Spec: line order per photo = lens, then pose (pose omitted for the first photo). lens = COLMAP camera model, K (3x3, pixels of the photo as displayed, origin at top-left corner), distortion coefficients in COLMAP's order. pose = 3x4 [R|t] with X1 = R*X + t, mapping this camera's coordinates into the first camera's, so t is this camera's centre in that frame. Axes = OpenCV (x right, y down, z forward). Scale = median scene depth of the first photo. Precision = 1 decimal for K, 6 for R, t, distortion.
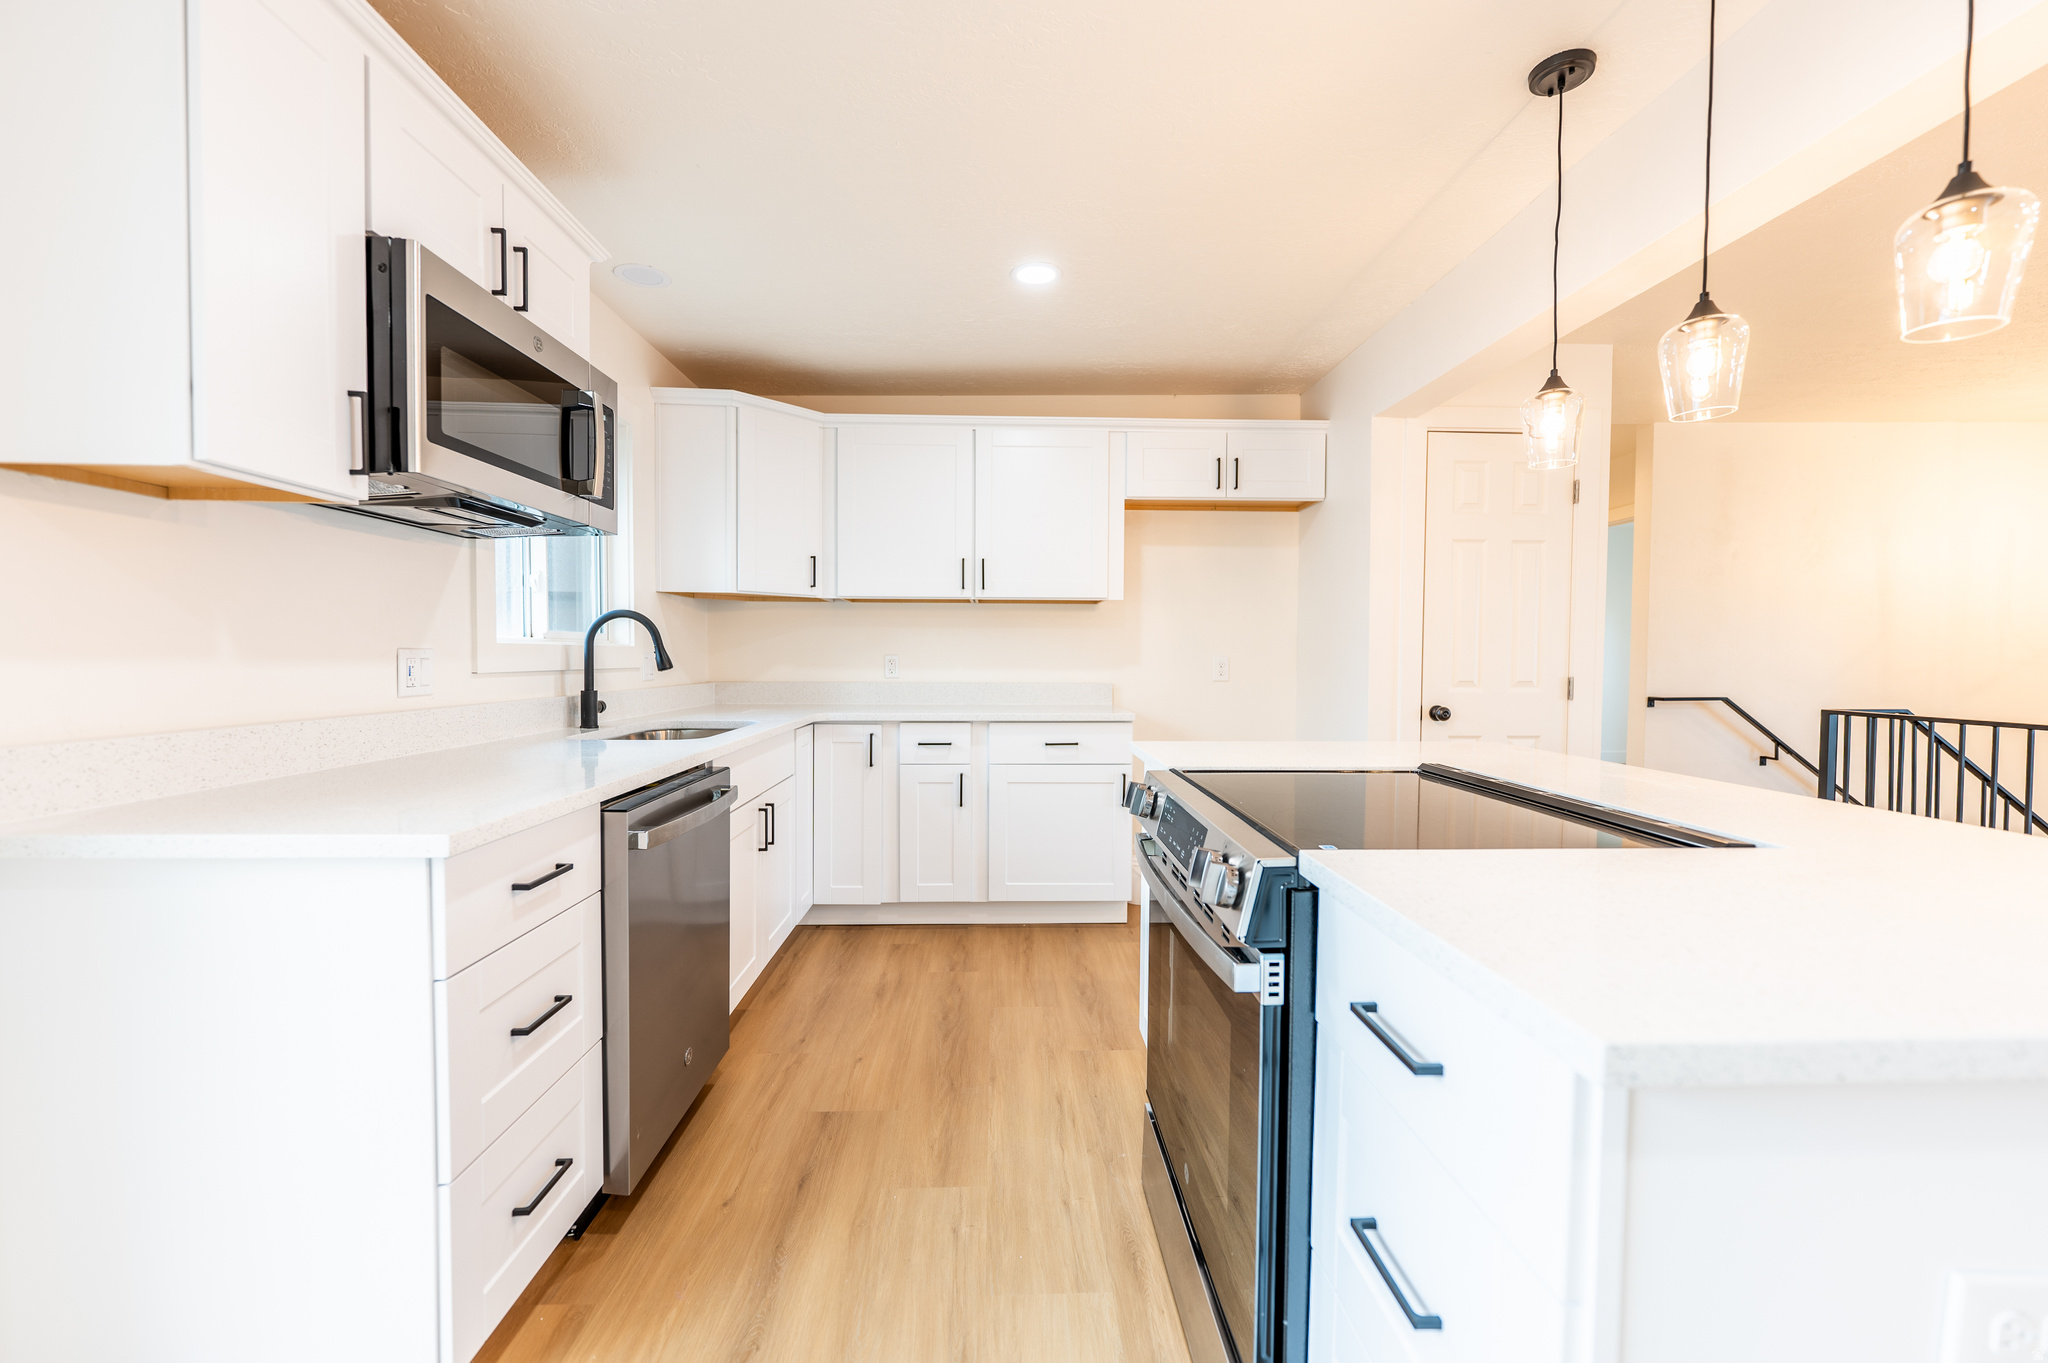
lens RADIAL K [[829.6, 0, 1027.4], [0, 829.6, 681.2], [0, 0, 1]] dist [-0.000539, 0.000008]
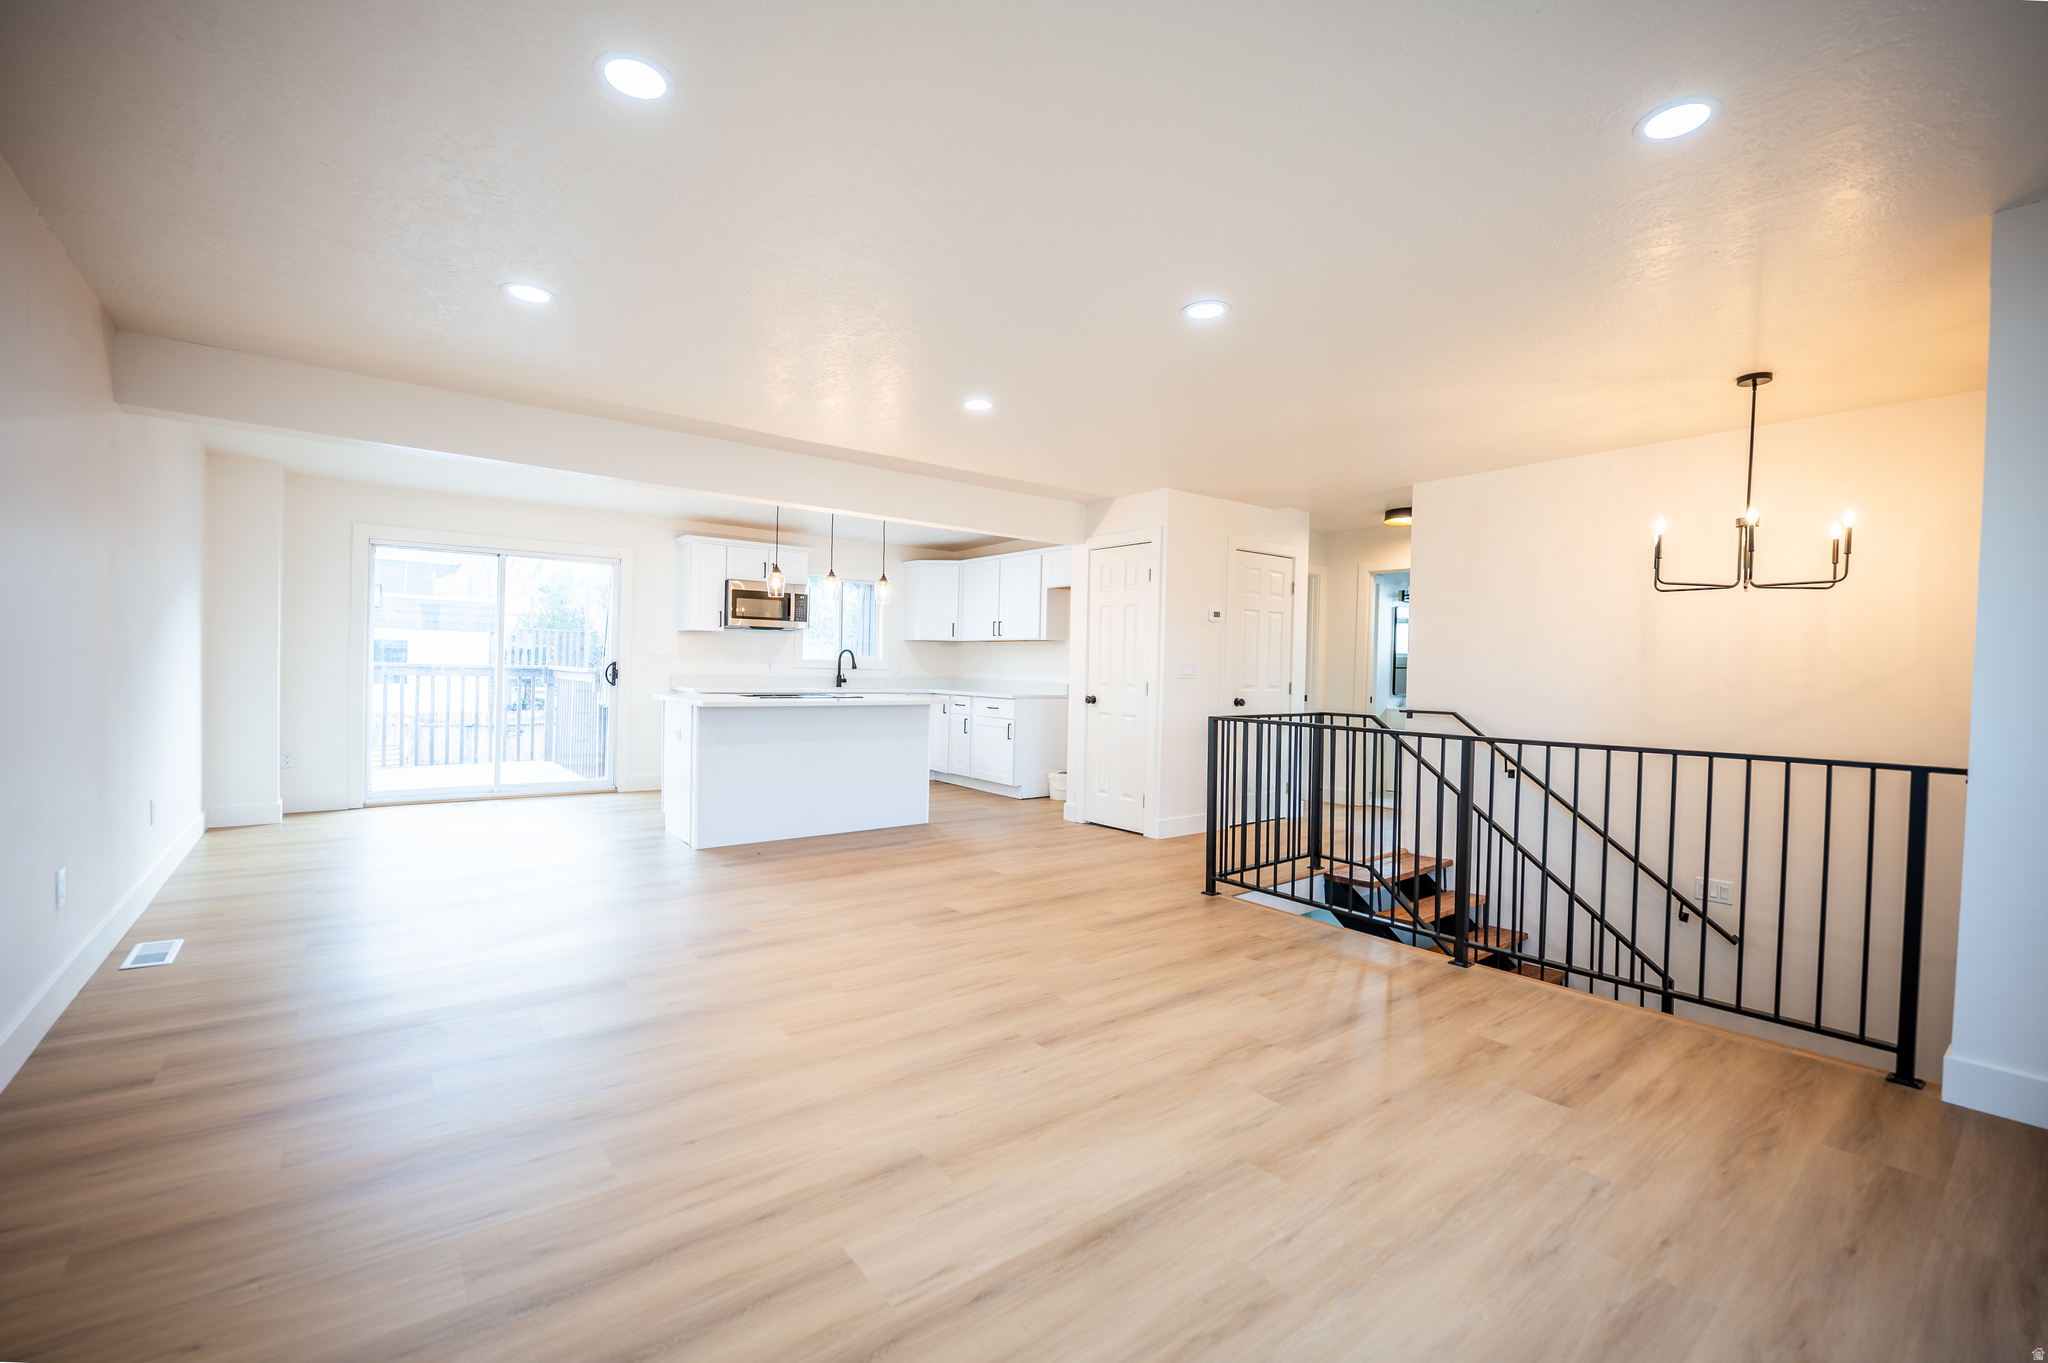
lens RADIAL K [[862.0, 0, 1053.3], [0, 862.0, 685.6], [0, 0, 1]] dist [-0.046406, -0.000053]
pose [[0.607595, 0.030318, -0.793668, 2.199685], [-0.047360, 0.998876, 0.001900, 0.006475], [0.792833, 0.036434, 0.608348, -0.282055]]
